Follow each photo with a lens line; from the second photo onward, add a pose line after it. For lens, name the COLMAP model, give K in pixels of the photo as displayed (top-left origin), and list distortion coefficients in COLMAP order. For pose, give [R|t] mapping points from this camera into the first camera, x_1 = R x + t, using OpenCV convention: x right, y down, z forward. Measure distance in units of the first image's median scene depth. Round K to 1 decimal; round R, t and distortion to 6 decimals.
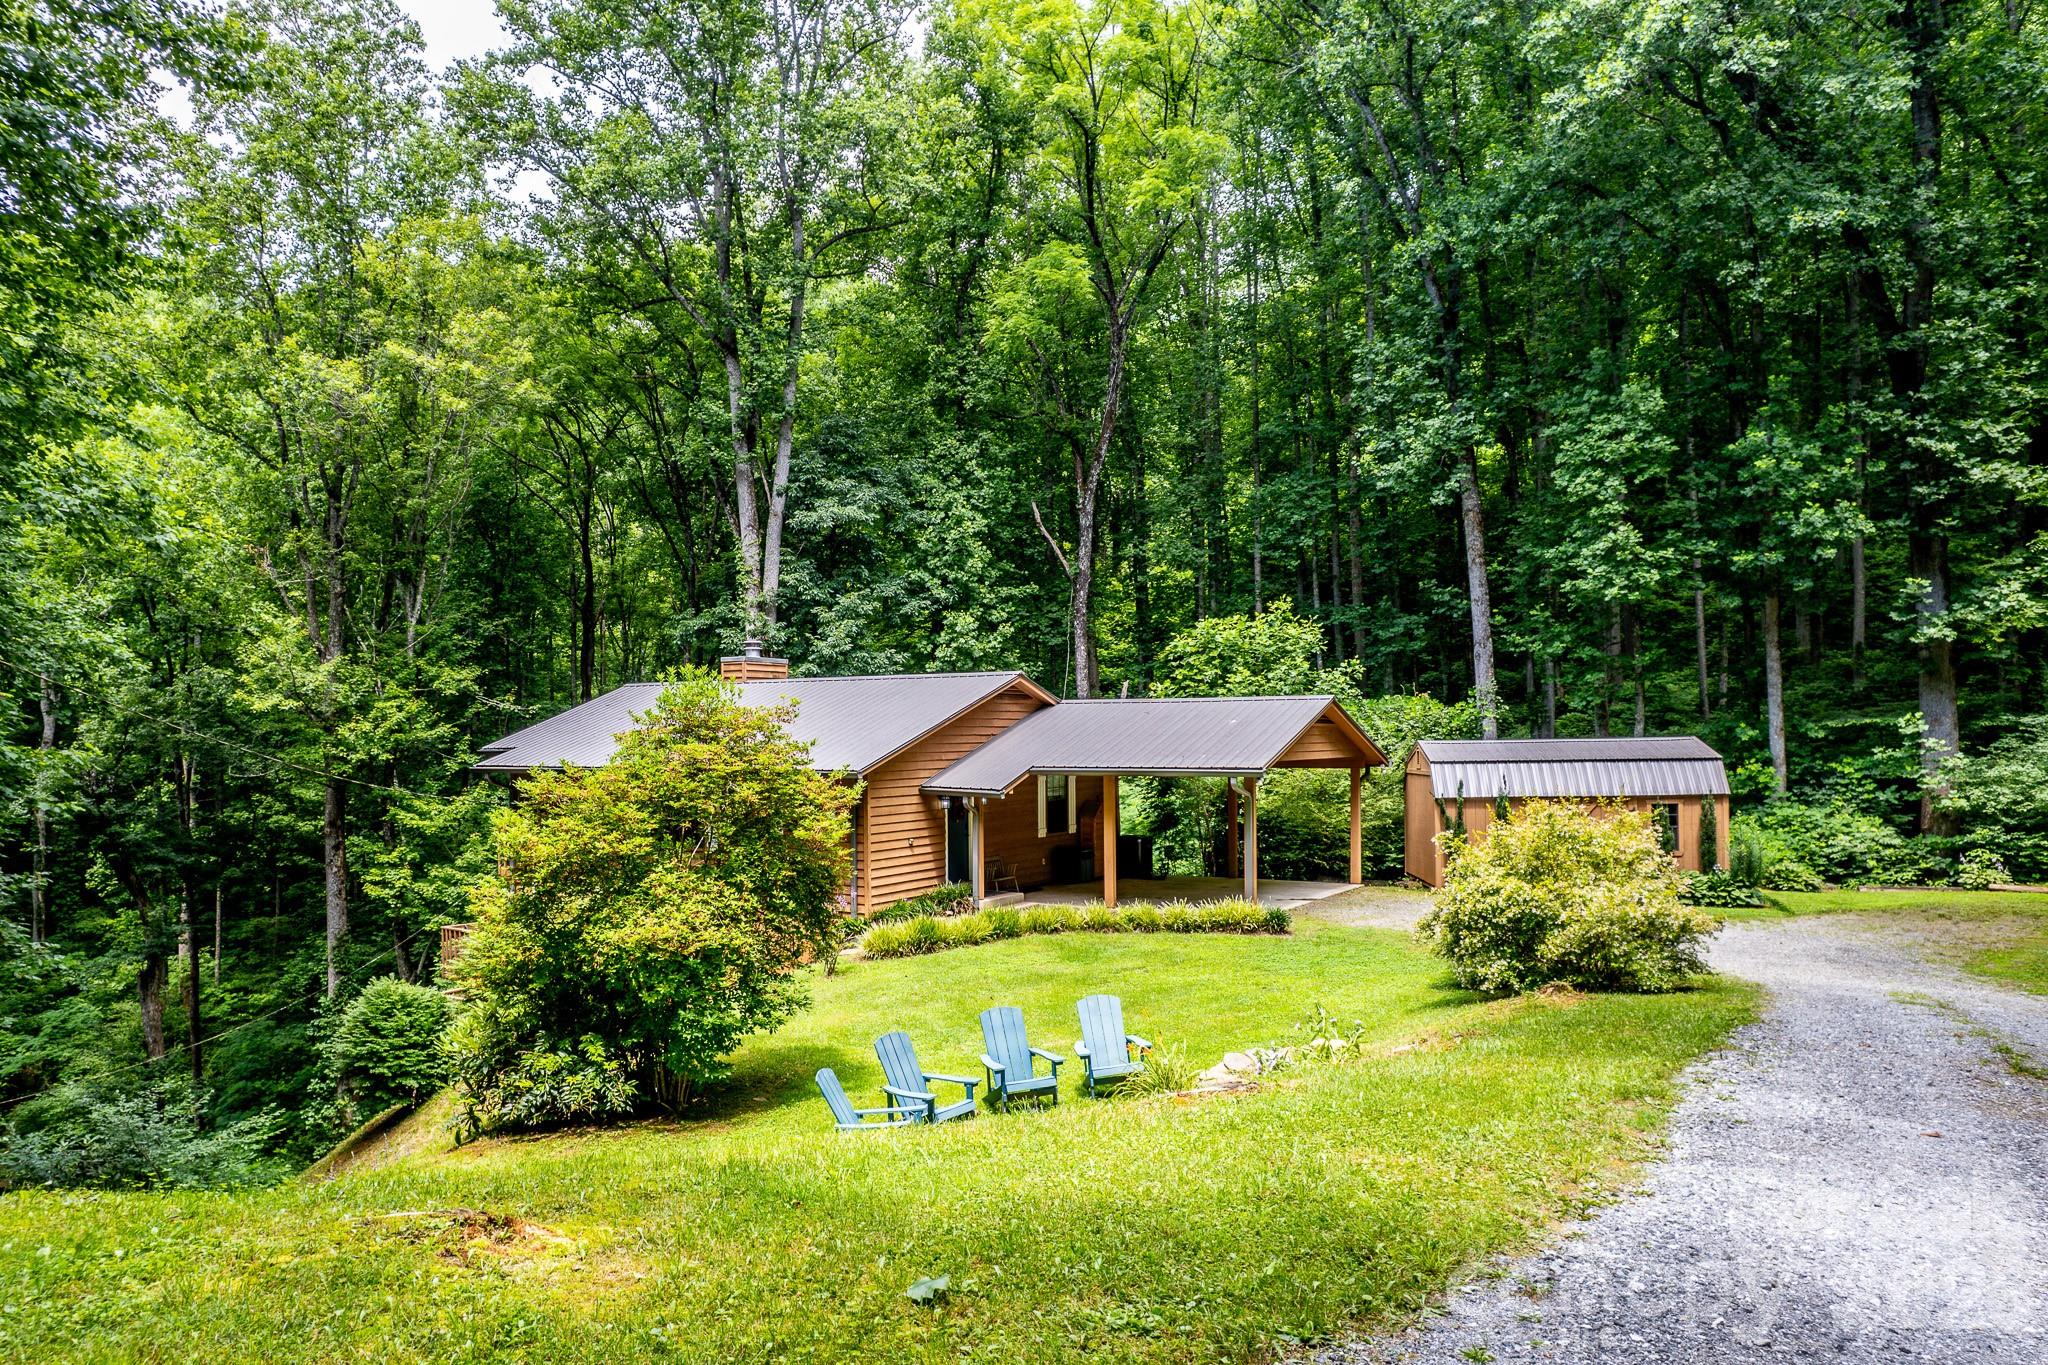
lens RADIAL K [[1252.2, 0, 1020.3], [0, 1252.2, 685.0], [0, 0, 1]] dist [-0.059941, 0.000394]
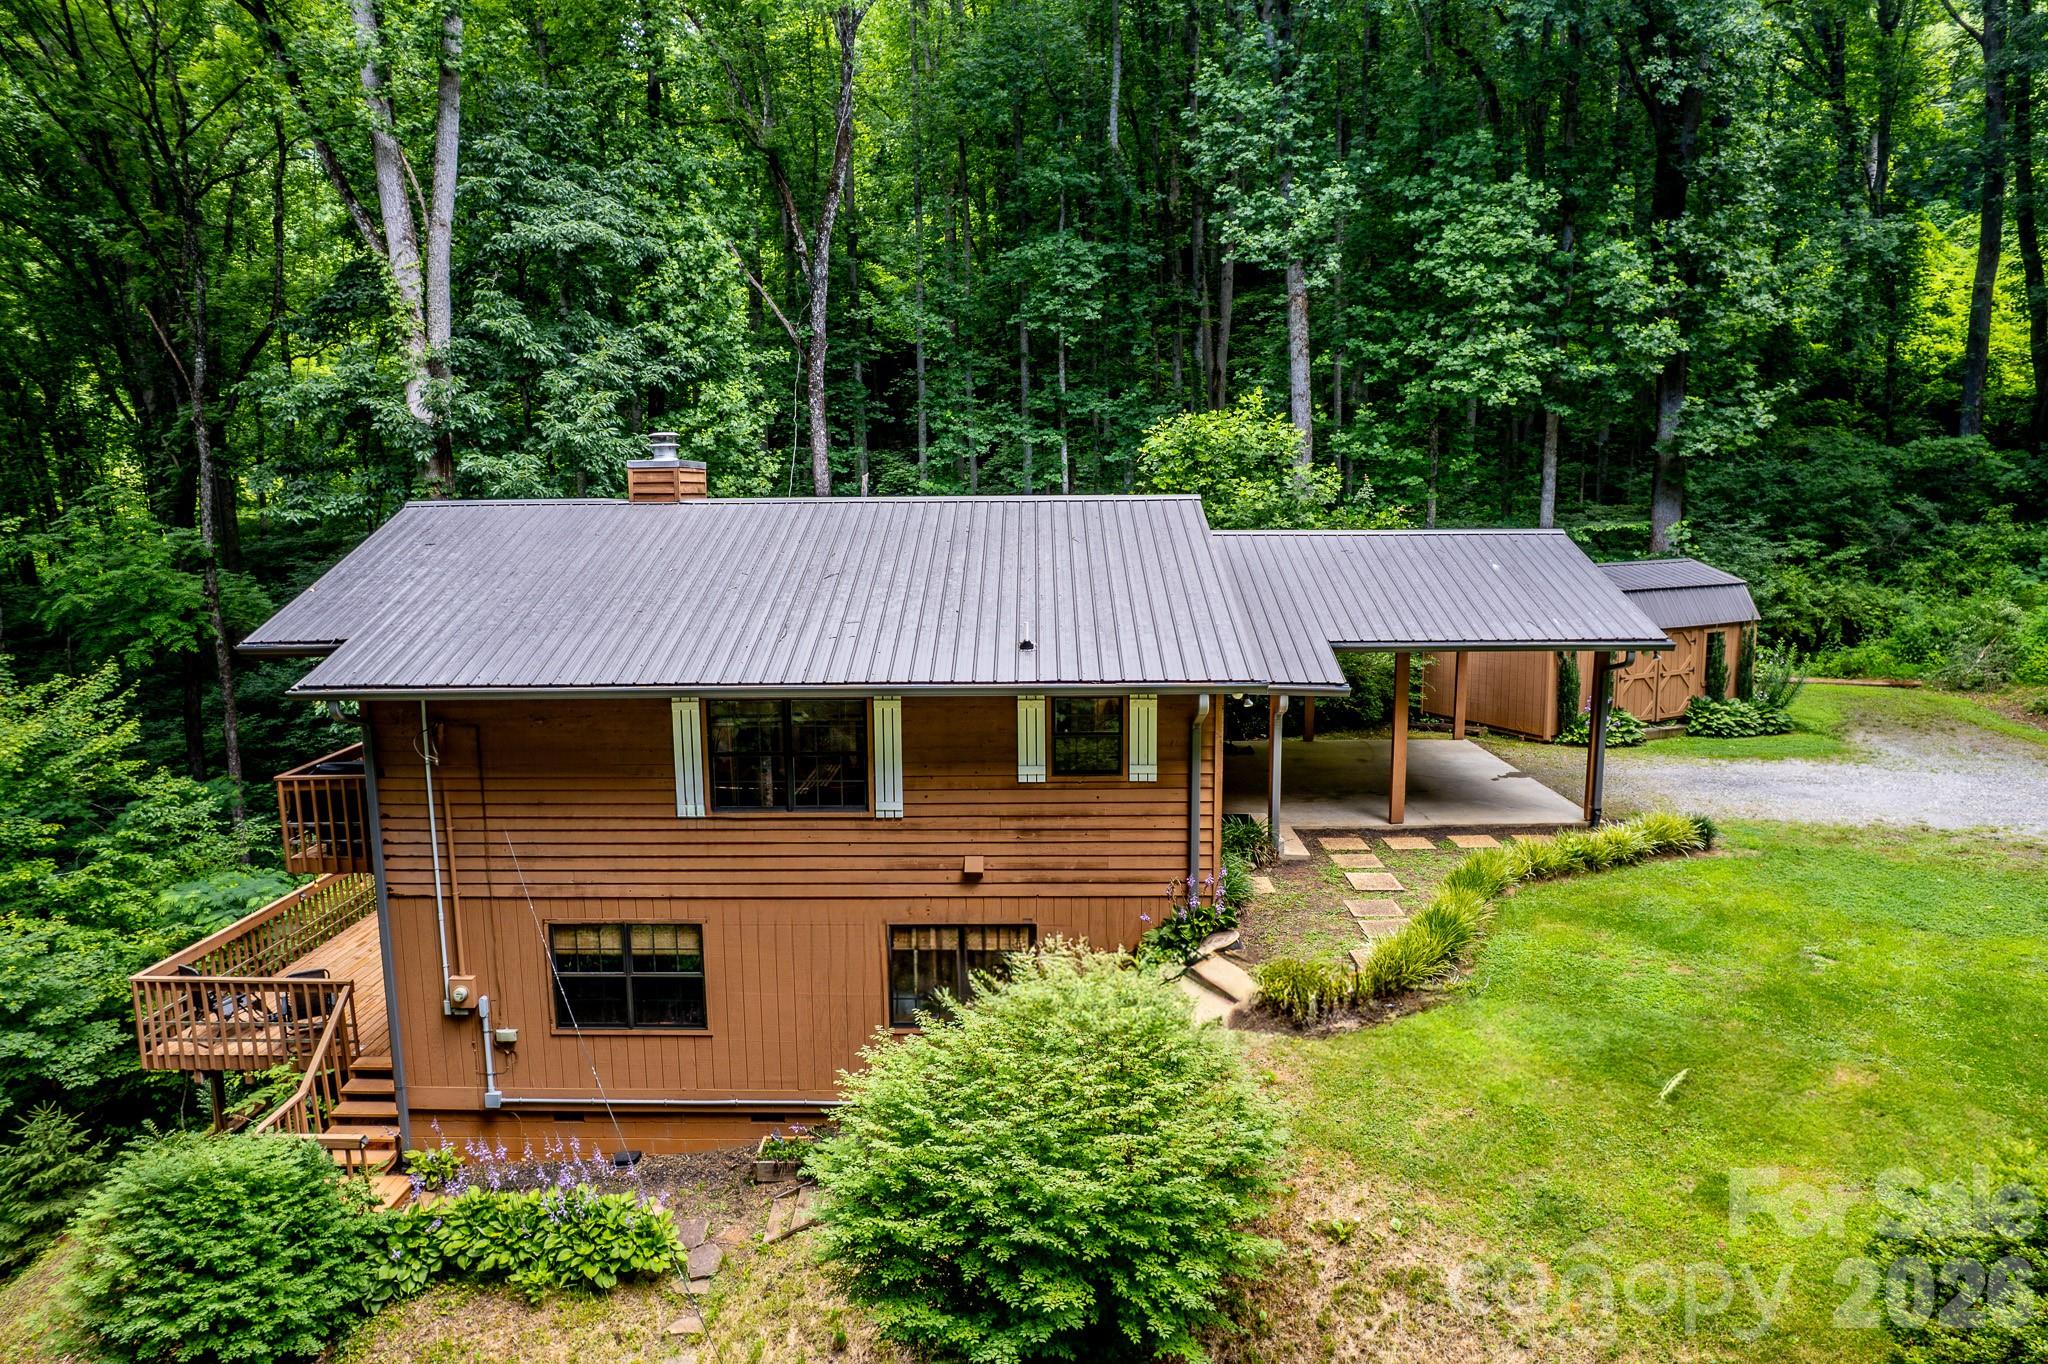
lens RADIAL K [[1252.2, 0, 1020.3], [0, 1252.2, 684.5], [0, 0, 1]] dist [-0.059941, 0.000394]
pose [[0.874997, -0.071508, 0.478819, -0.272737], [-0.015271, 0.984463, 0.174928, -0.015496], [-0.483888, -0.160374, 0.860310, 0.267713]]
